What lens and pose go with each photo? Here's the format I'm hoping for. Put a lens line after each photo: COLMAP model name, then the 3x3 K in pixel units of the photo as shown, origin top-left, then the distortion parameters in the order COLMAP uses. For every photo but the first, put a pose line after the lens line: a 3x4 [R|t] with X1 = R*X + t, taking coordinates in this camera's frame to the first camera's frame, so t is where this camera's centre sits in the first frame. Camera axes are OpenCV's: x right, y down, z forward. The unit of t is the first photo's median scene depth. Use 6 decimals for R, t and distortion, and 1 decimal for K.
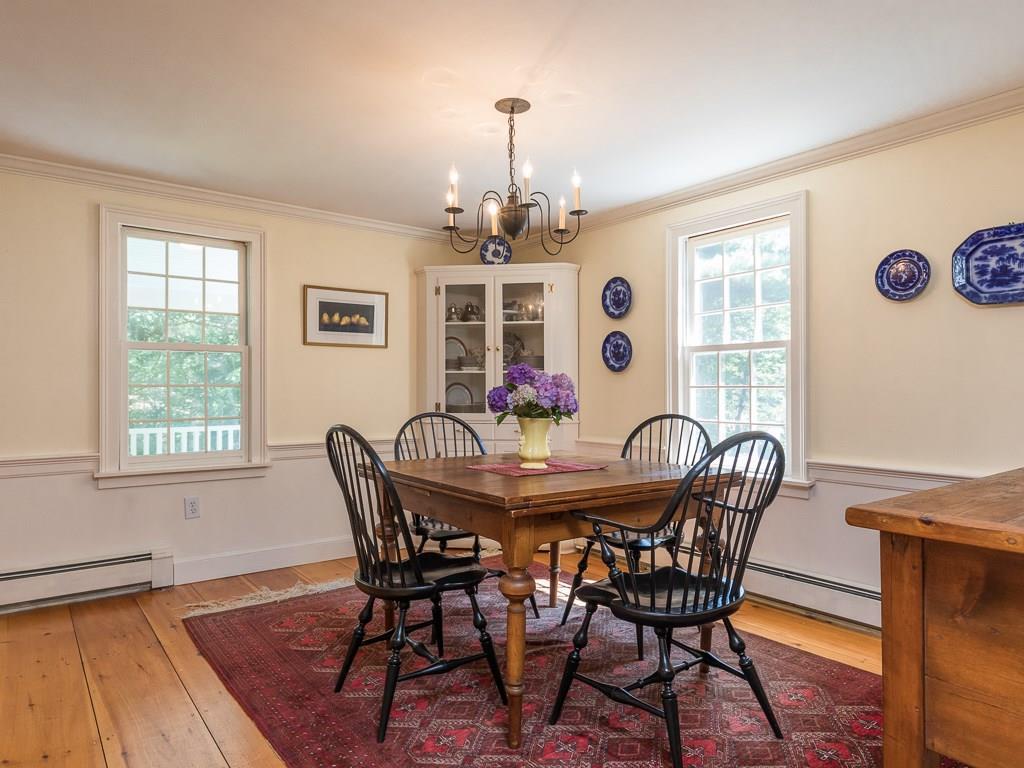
lens RADIAL K [[651.7, 0, 512.0], [0, 651.7, 384.0], [0, 0, 1]] dist [0.000626, -0.000141]
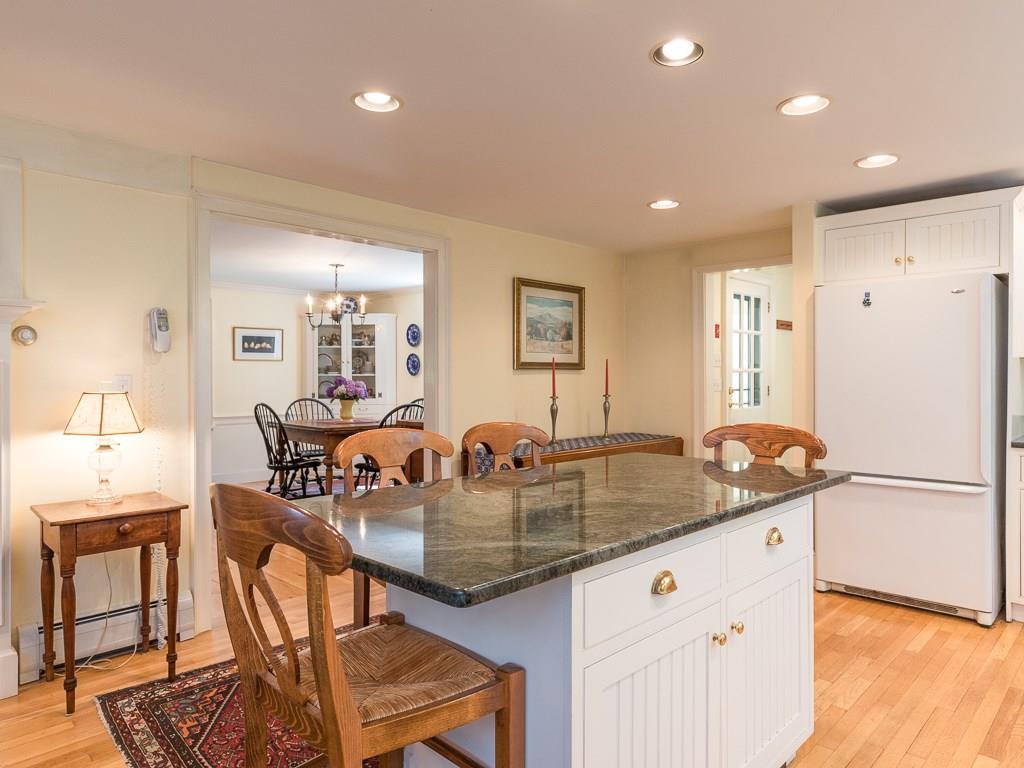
lens RADIAL K [[651.7, 0, 512.0], [0, 651.7, 384.0], [0, 0, 1]] dist [0.000626, -0.000141]
pose [[0.990392, -0.002604, 0.138267, 0.177904], [-0.000109, 0.999808, 0.019612, -0.030628], [-0.138291, -0.019438, 0.990201, -0.827402]]
